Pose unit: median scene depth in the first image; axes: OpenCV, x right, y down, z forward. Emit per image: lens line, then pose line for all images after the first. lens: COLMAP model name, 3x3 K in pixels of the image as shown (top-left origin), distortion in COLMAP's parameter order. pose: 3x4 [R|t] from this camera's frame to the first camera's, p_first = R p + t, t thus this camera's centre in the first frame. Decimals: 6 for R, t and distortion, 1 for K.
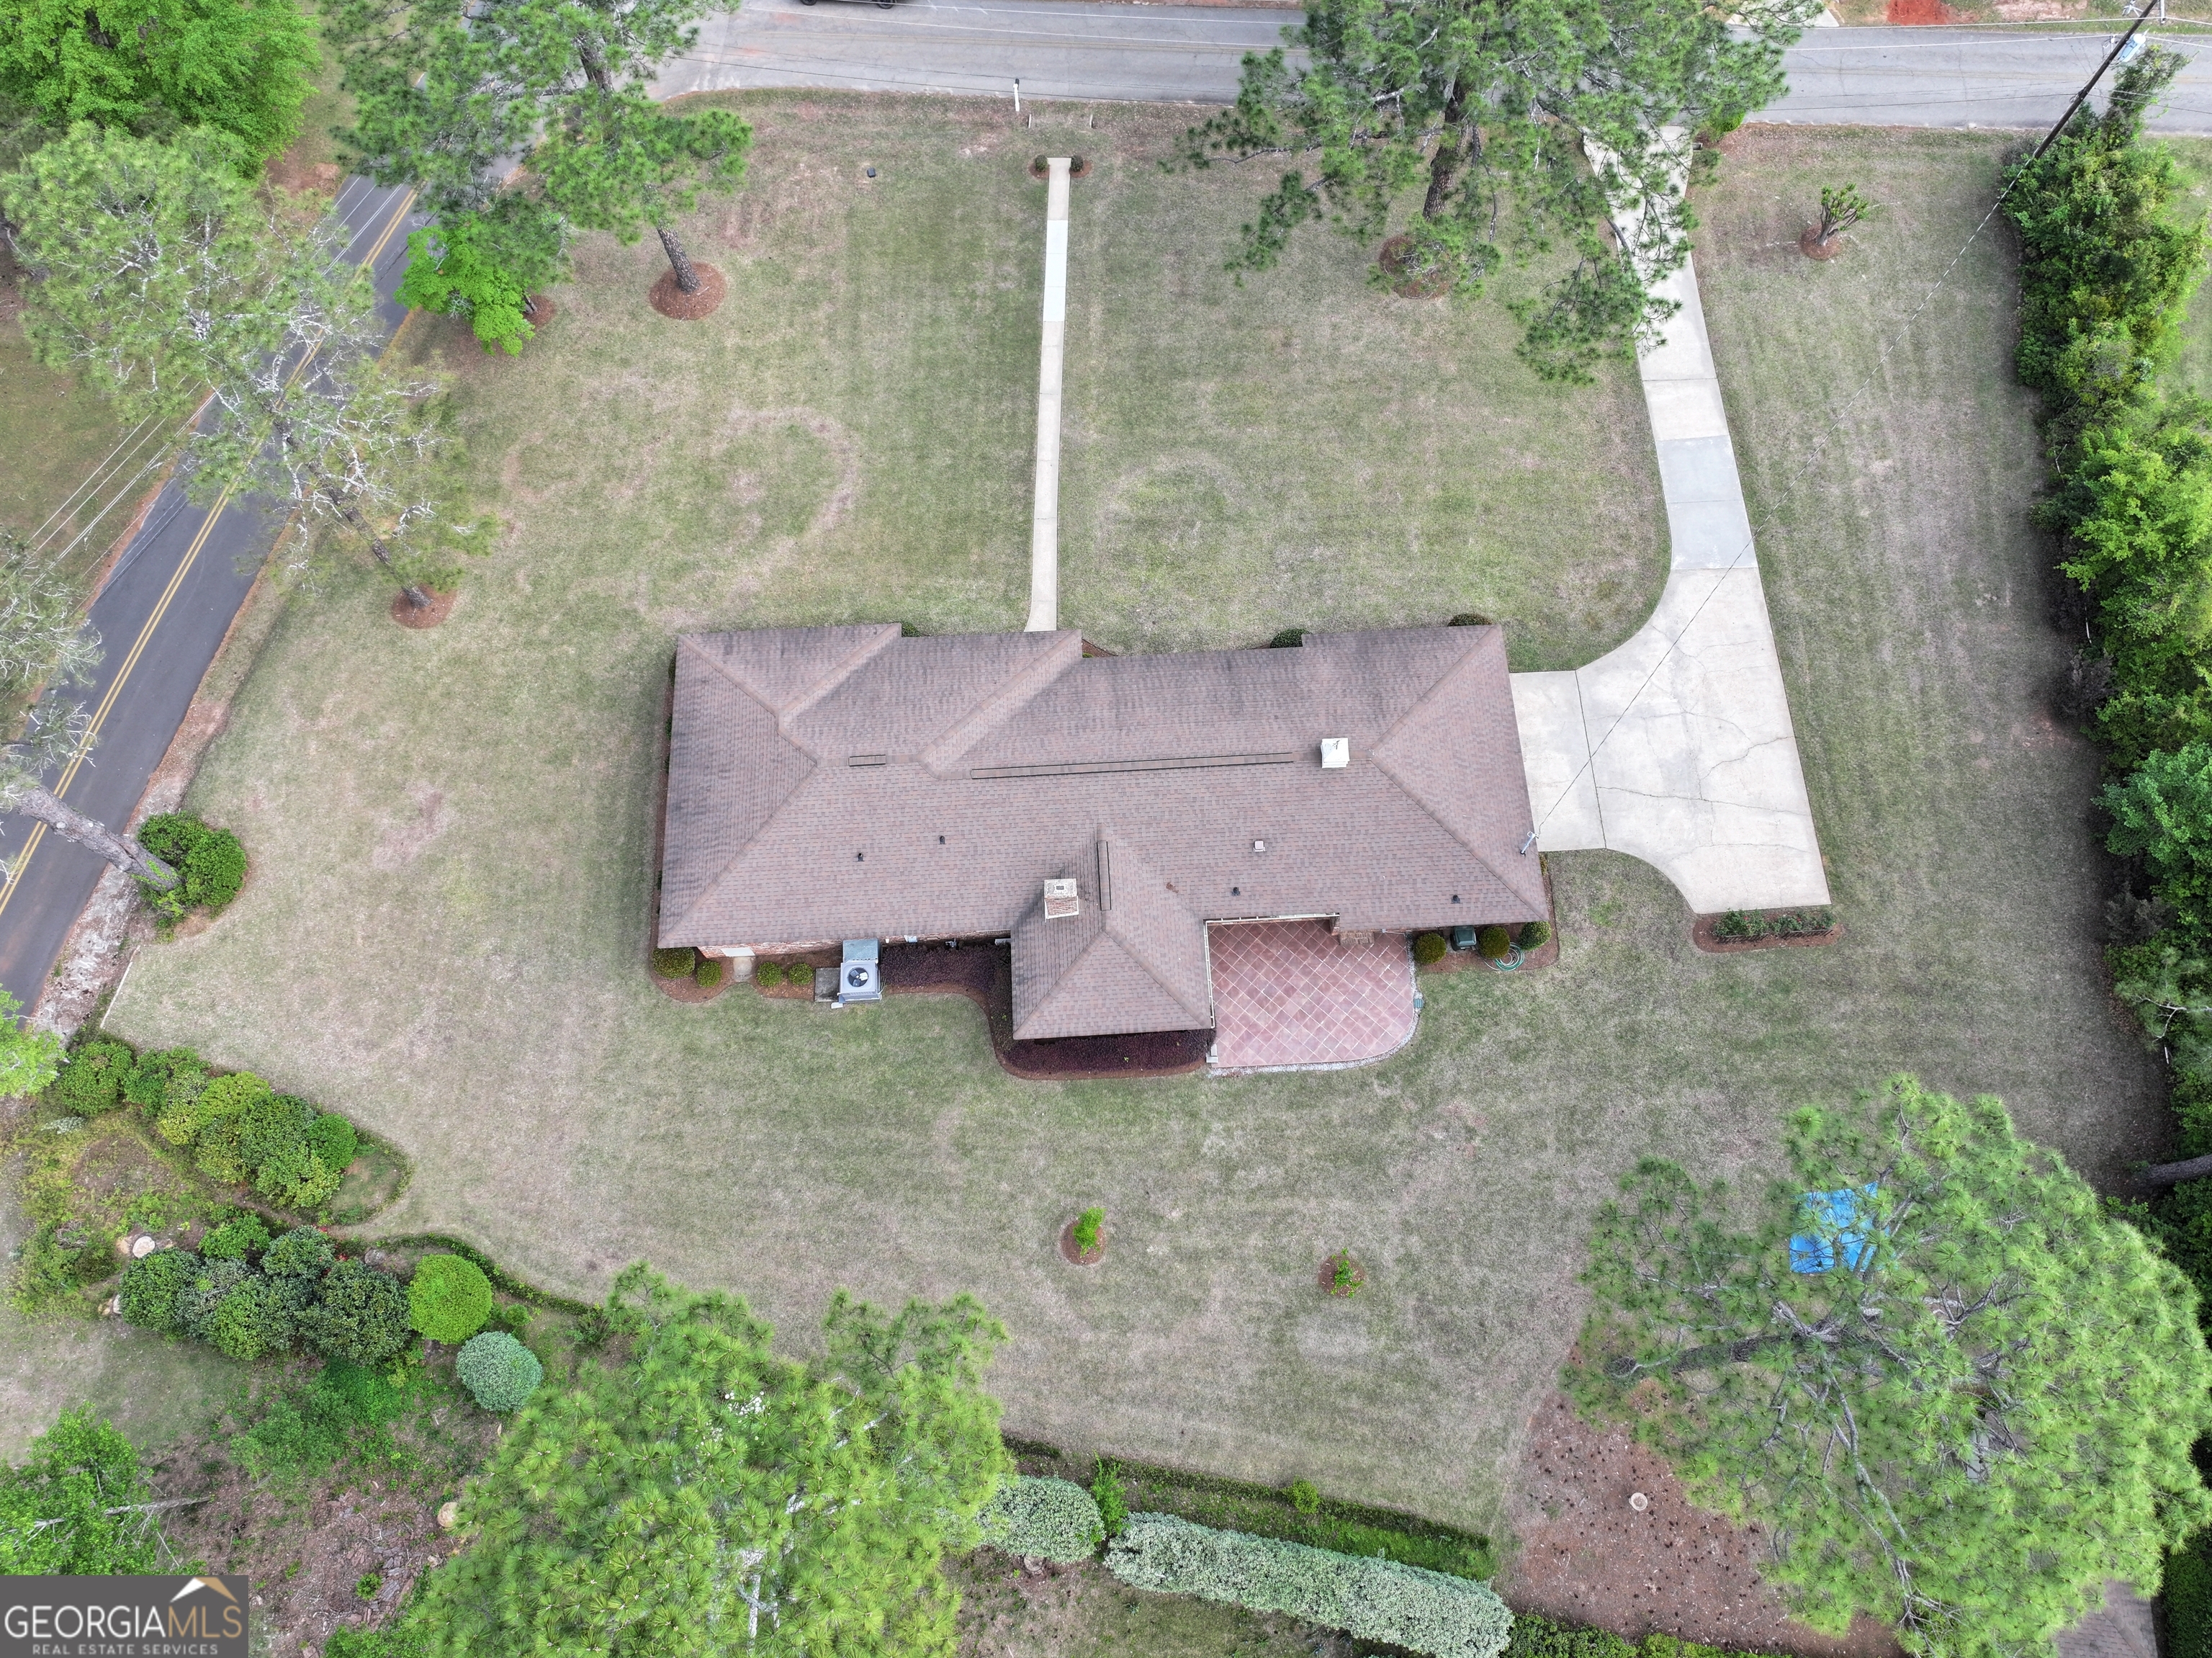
lens RADIAL K [[1554.2, 0, 1117.6], [0, 1554.2, 823.5], [0, 0, 1]] dist [-0.001864, 0.024874]
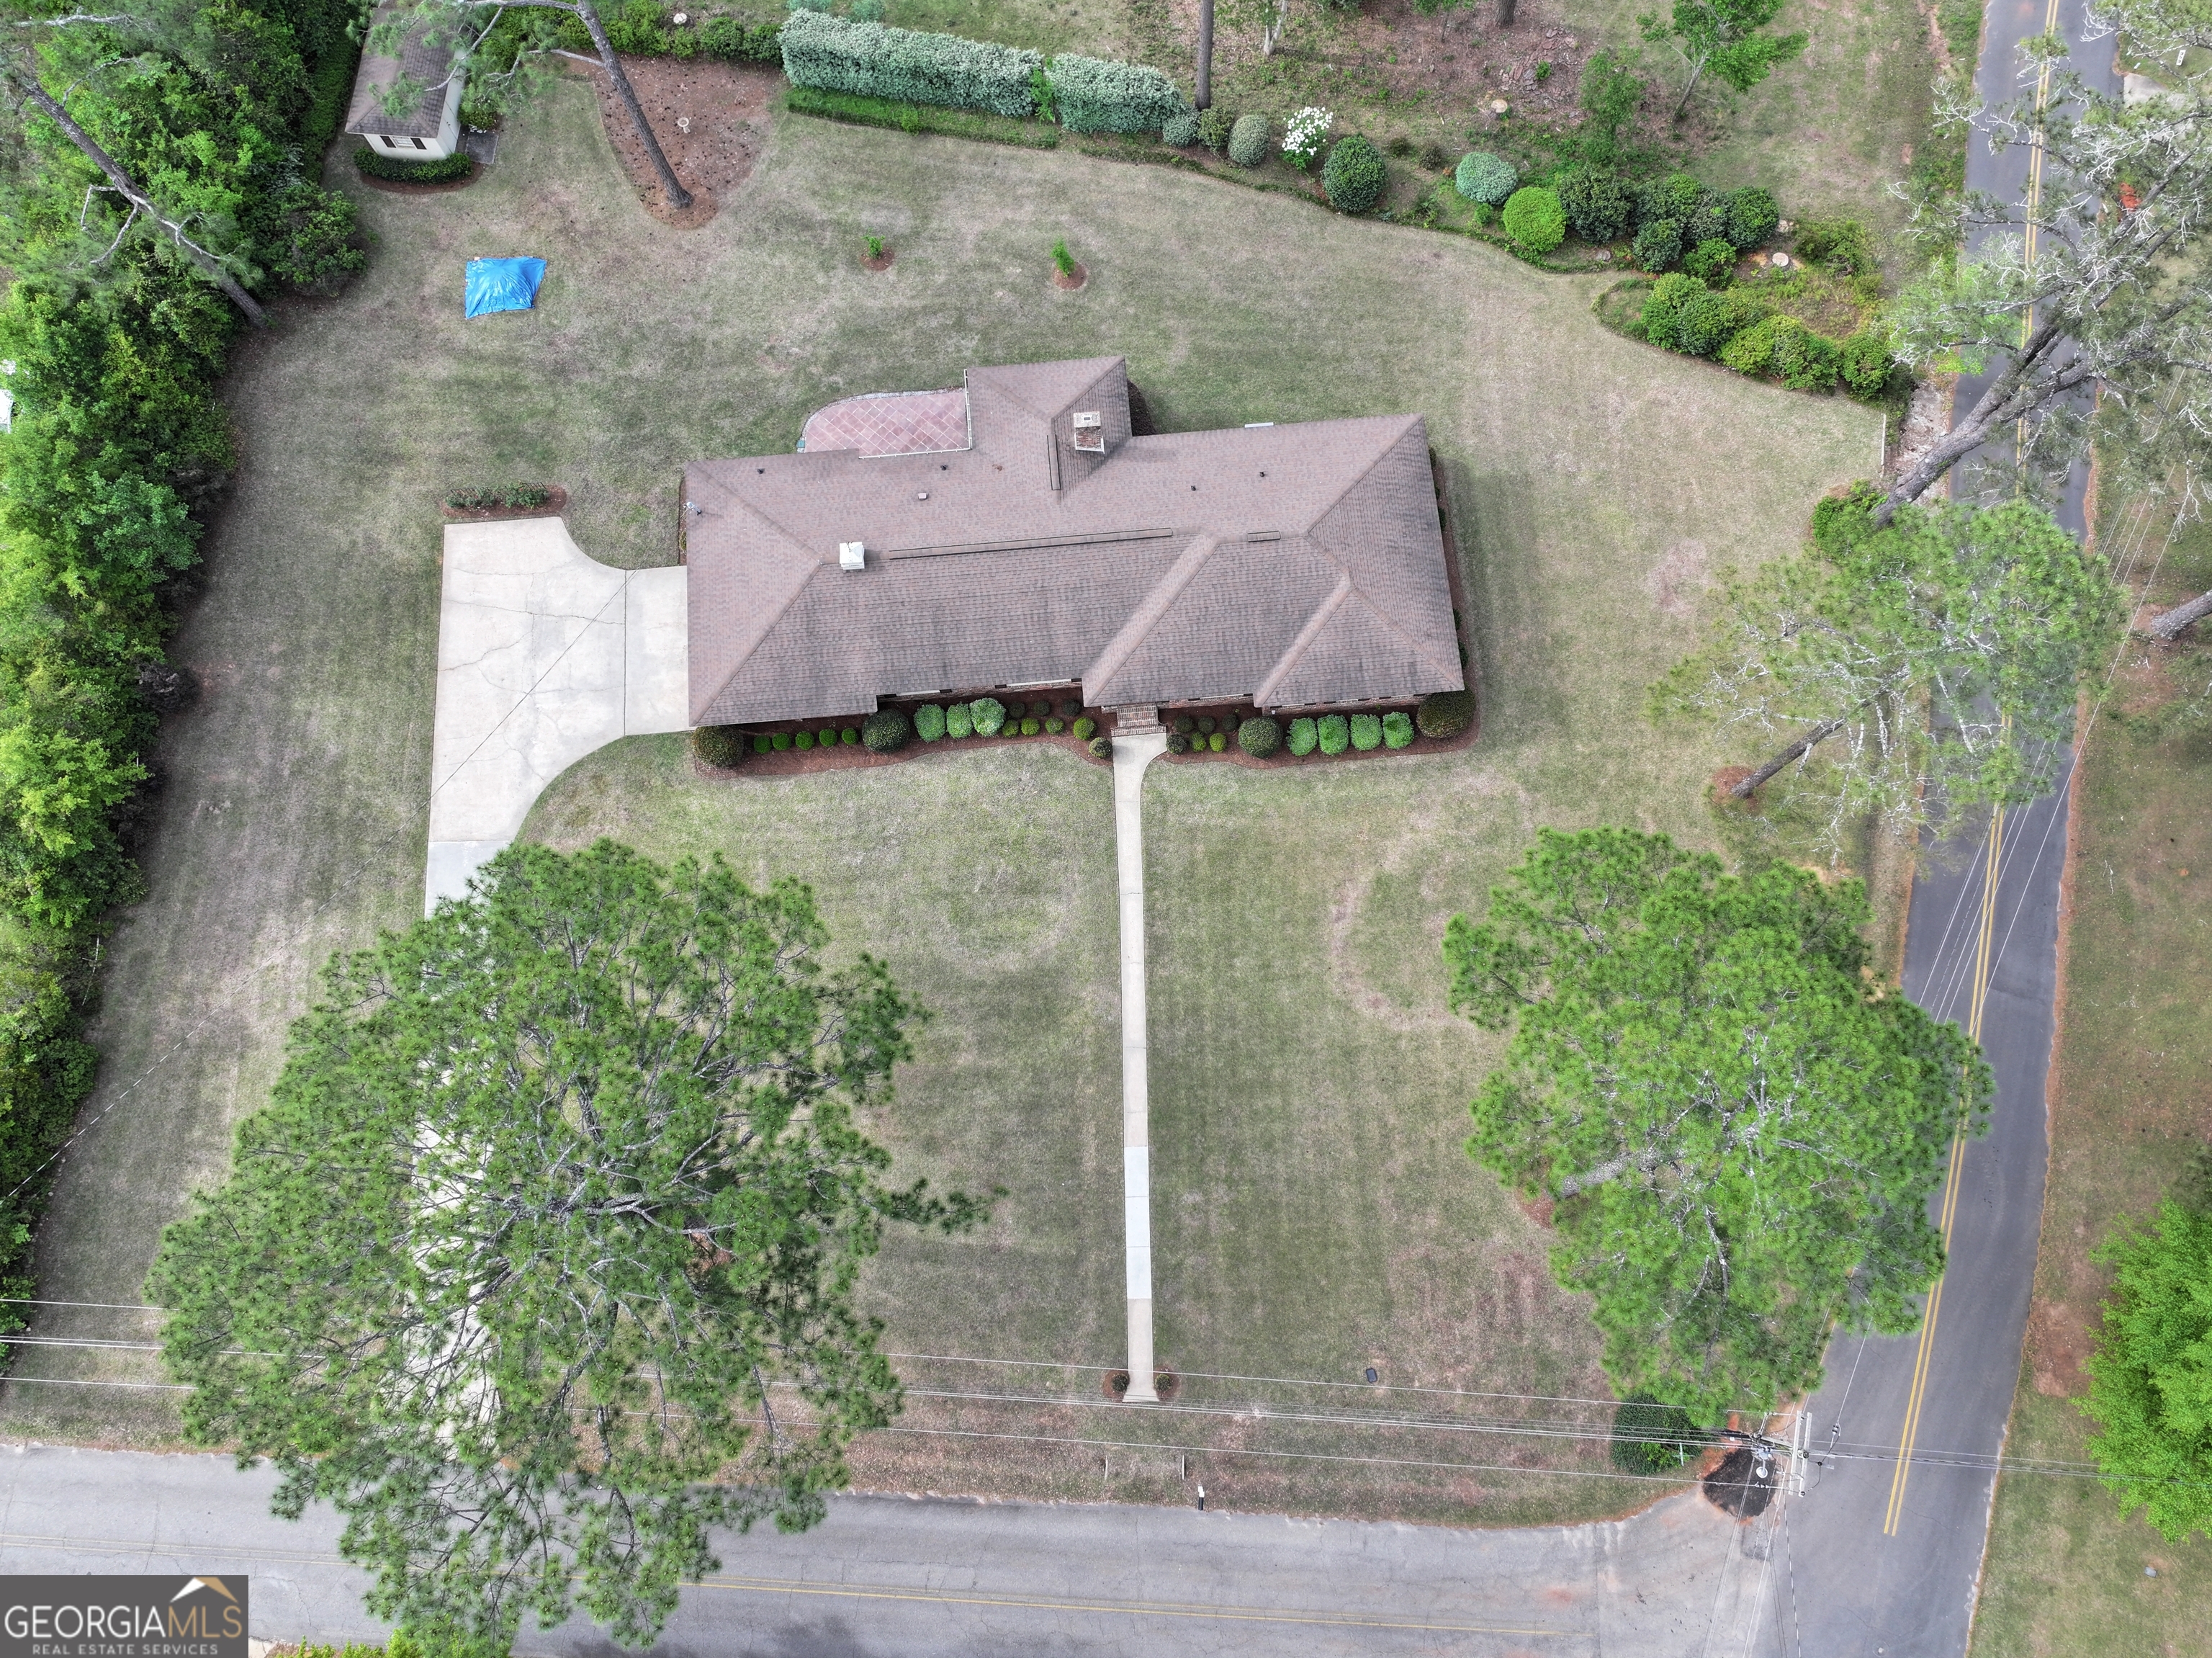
lens RADIAL K [[1554.2, 0, 1111.0], [0, 1554.2, 816.7], [0, 0, 1]] dist [-0.001864, 0.024874]
pose [[-0.999254, 0.037022, 0.010963, -0.048429], [-0.022807, -0.795056, 0.606107, -0.793489], [0.031156, 0.605405, 0.795308, 0.195226]]
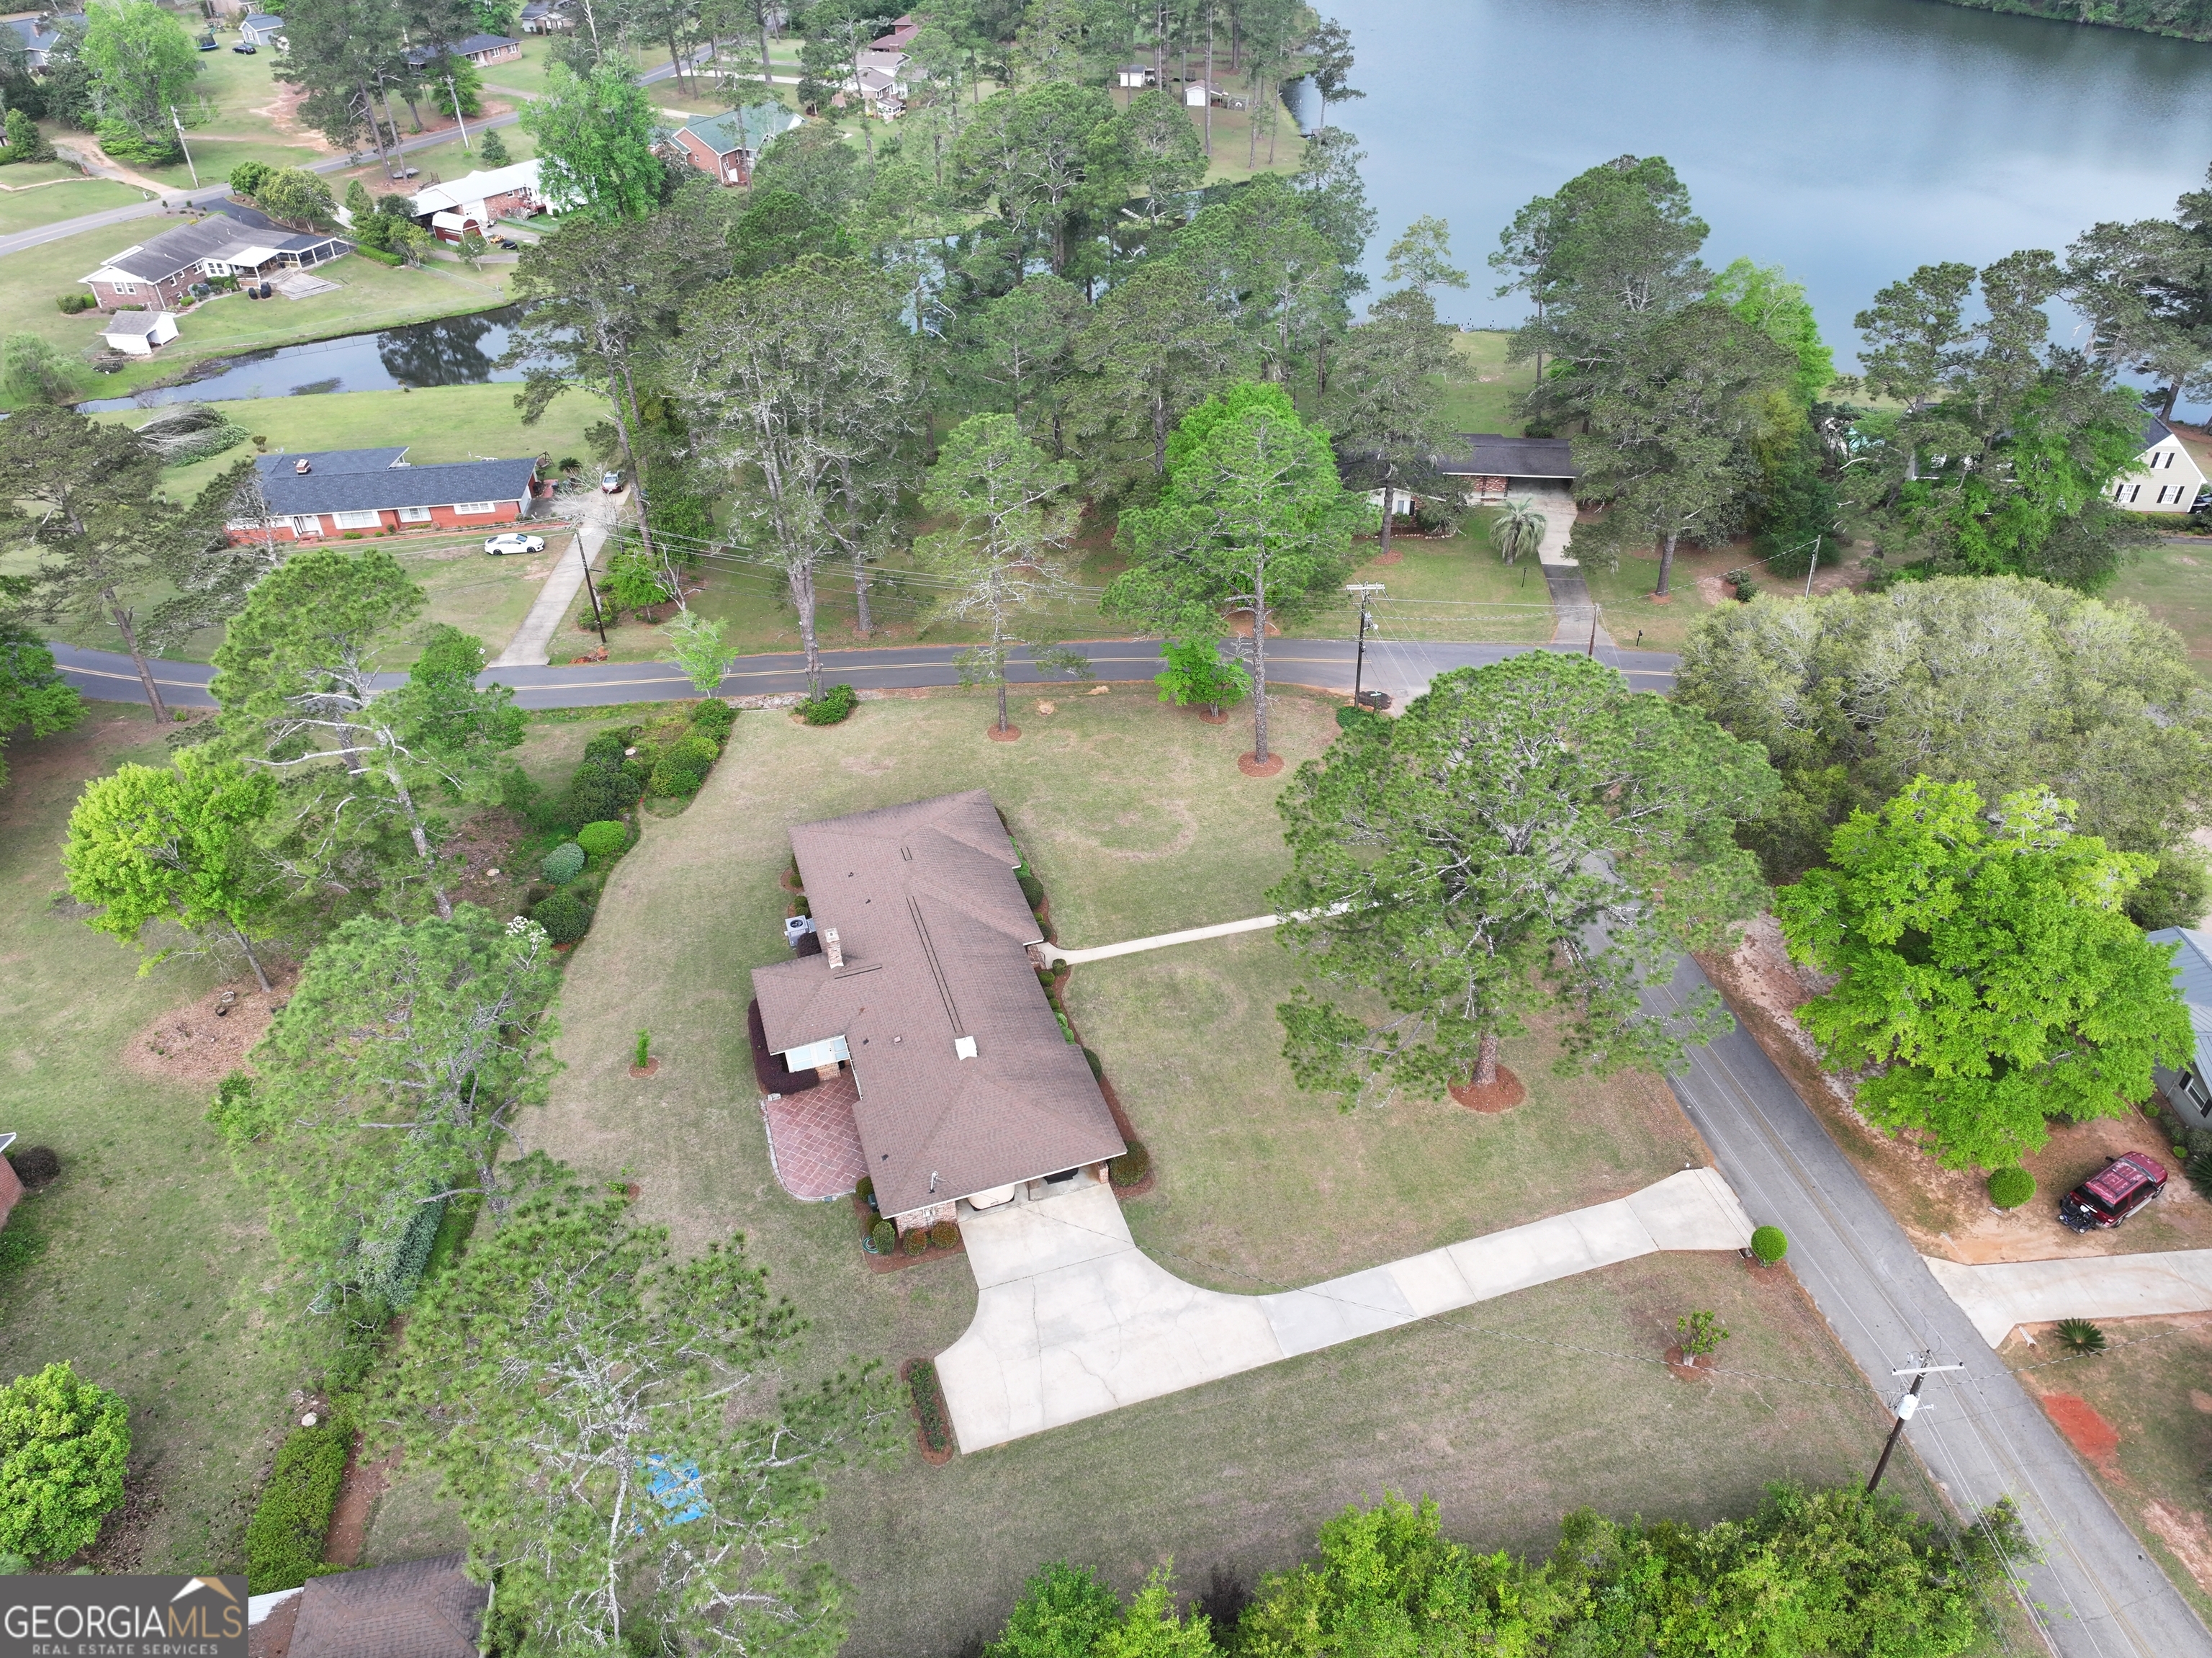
lens RADIAL K [[1554.2, 0, 1114.4], [0, 1554.2, 812.6], [0, 0, 1]] dist [-0.001864, 0.024874]
pose [[0.270464, 0.569245, -0.776408, 1.013728], [-0.887353, 0.460220, 0.028311, -0.268277], [0.373435, 0.681291, 0.629595, 0.026440]]
